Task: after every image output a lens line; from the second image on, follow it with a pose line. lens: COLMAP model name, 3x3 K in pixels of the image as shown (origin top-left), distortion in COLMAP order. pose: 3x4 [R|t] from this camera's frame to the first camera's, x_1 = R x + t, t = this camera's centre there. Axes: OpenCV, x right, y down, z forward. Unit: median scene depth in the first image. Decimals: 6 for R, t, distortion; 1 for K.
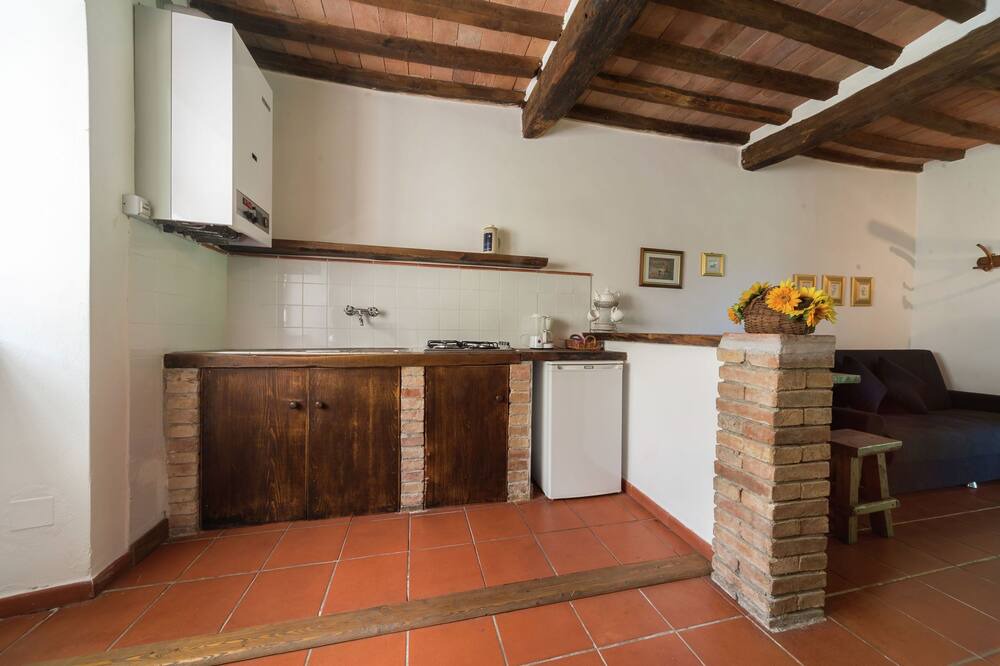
lens RADIAL K [[339.8, 0, 500.0], [0, 339.8, 333.0], [0, 0, 1]] dist [0.002252, 0.000052]
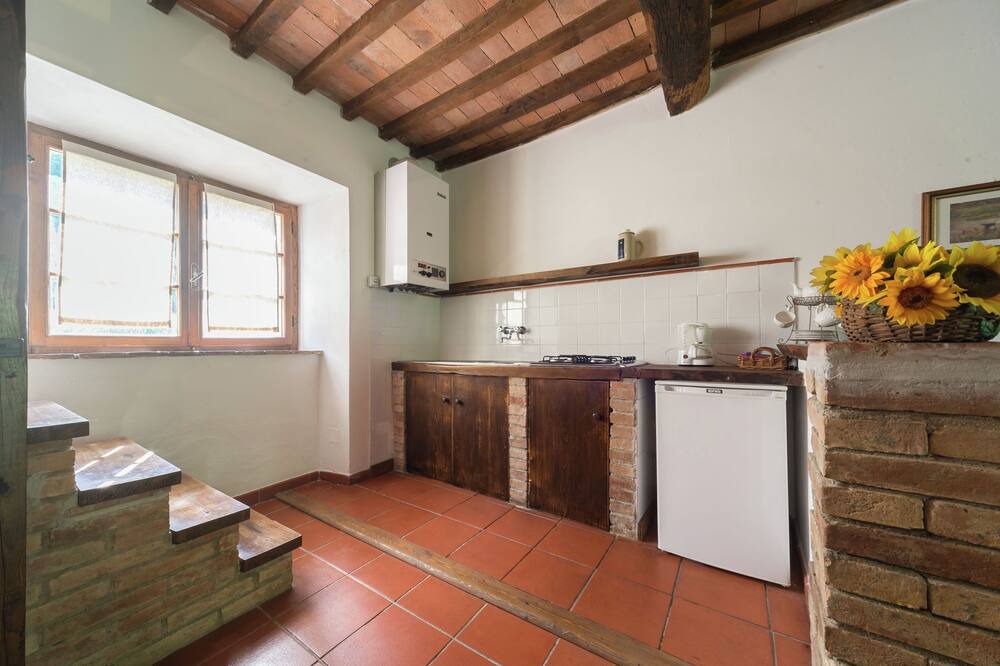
lens RADIAL K [[346.3, 0, 504.3], [0, 346.3, 337.6], [0, 0, 1]] dist [0.000280, -0.000024]
pose [[0.691580, -0.033627, -0.721517, 0.553263], [0.010736, 0.999284, -0.036283, 0.006285], [0.722220, 0.017347, 0.691445, 0.157376]]
